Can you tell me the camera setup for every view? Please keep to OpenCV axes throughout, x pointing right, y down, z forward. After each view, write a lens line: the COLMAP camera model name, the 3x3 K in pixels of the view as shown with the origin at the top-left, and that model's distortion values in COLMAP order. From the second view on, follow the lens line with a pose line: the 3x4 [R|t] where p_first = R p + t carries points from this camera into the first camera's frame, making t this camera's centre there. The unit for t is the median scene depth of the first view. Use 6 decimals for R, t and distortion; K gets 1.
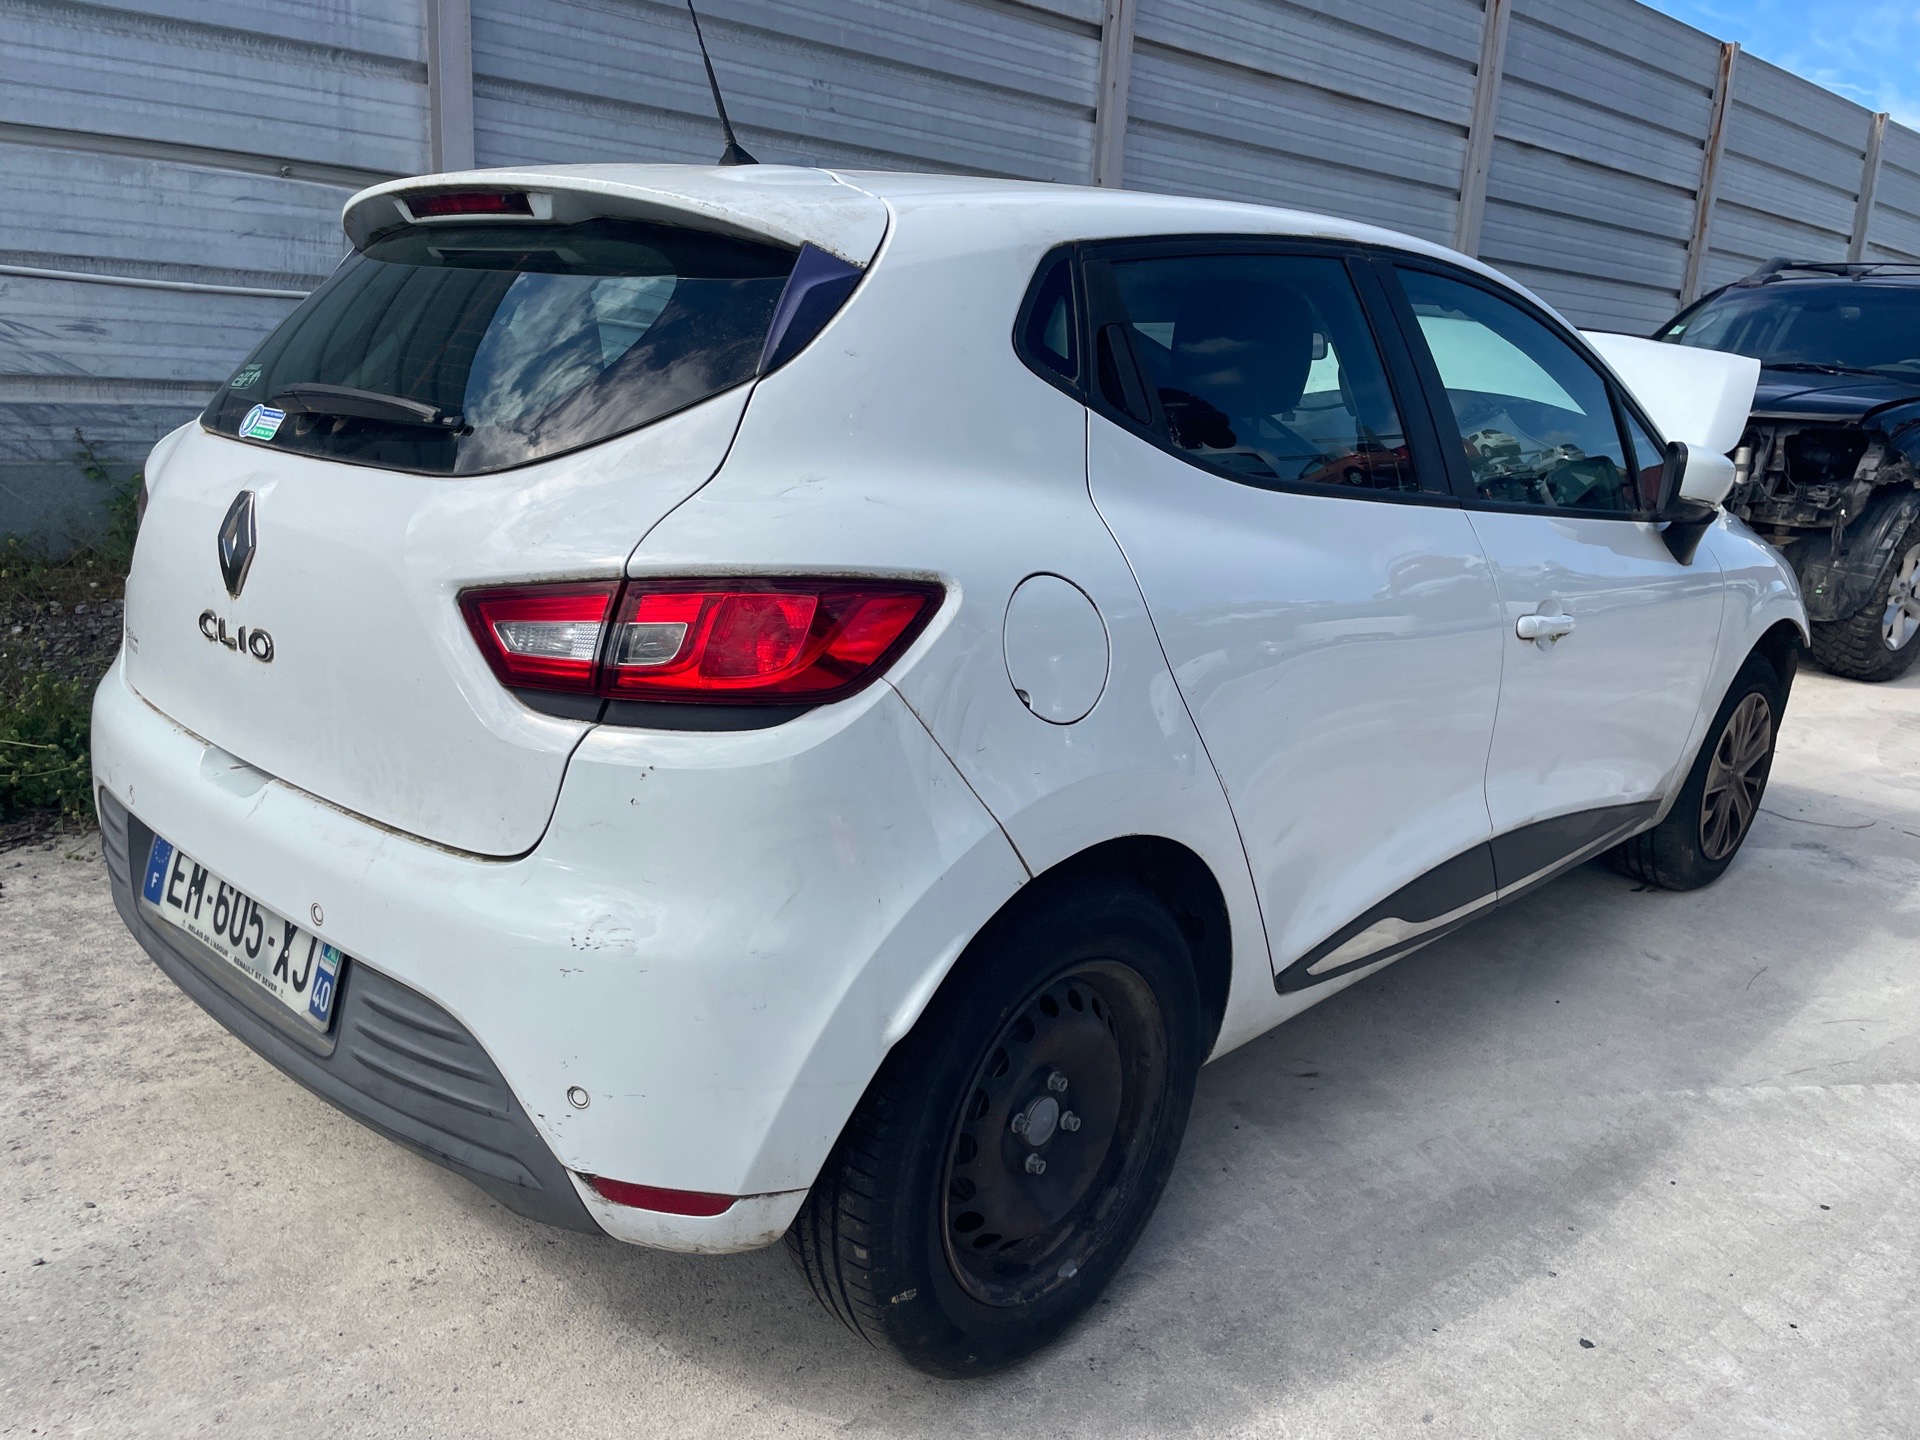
lens RADIAL K [[1455.7, 0, 953.1], [0, 1455.7, 725.2], [0, 0, 1]] dist [0.076953, -0.101763]
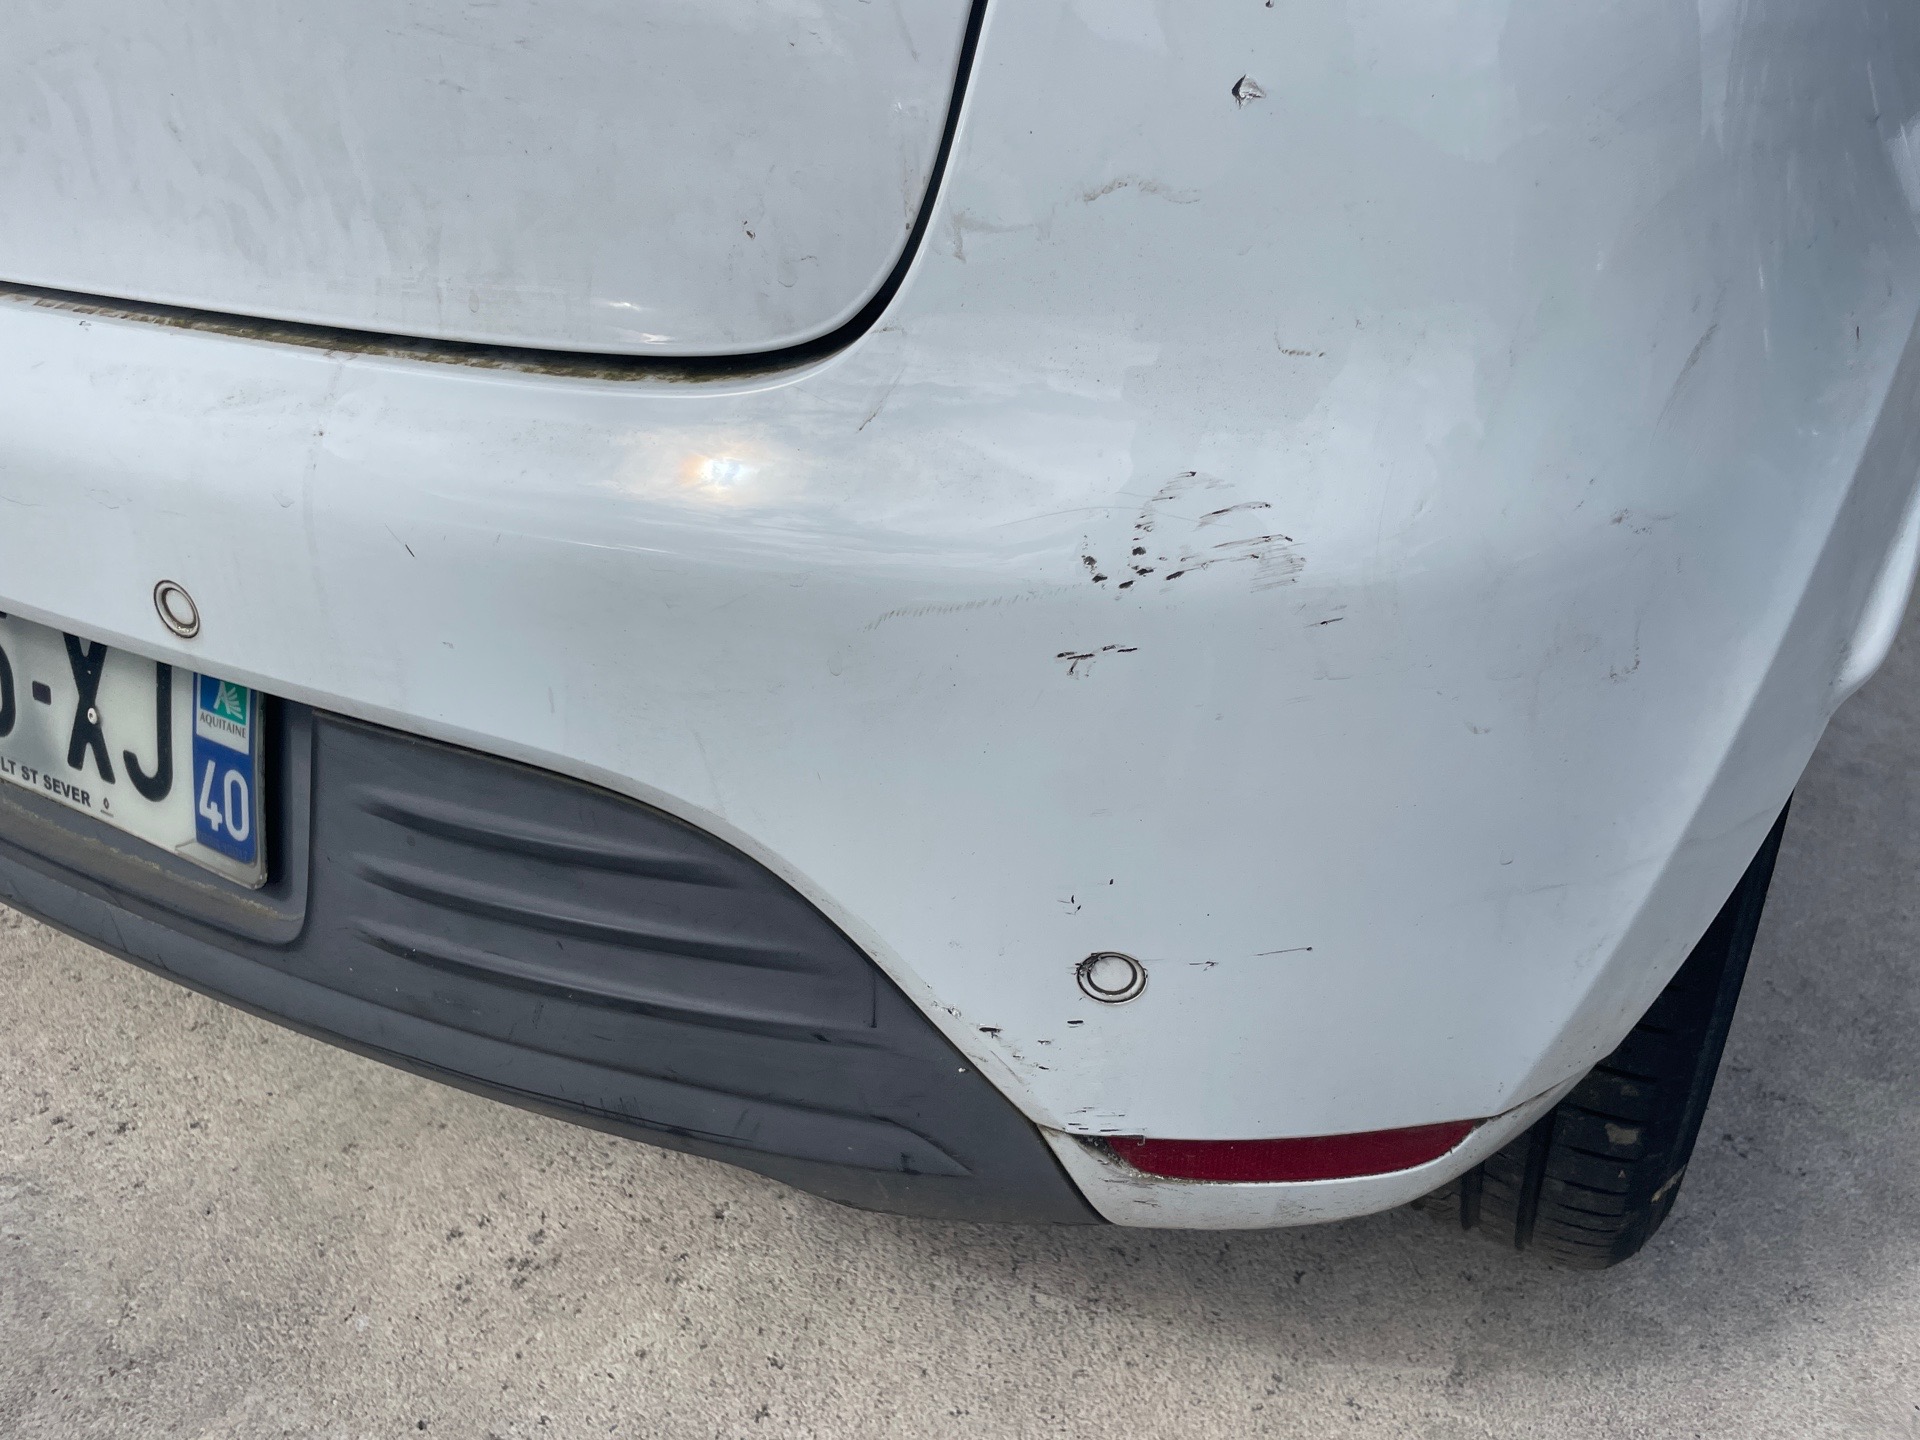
lens RADIAL K [[1455.7, 0, 969.1], [0, 1455.7, 707.8], [0, 0, 1]] dist [0.076953, -0.101763]
pose [[0.972139, -0.166153, 0.165347, -0.281305], [0.117140, 0.955343, 0.271289, 0.069616], [-0.203039, -0.244362, 0.948189, 0.557847]]
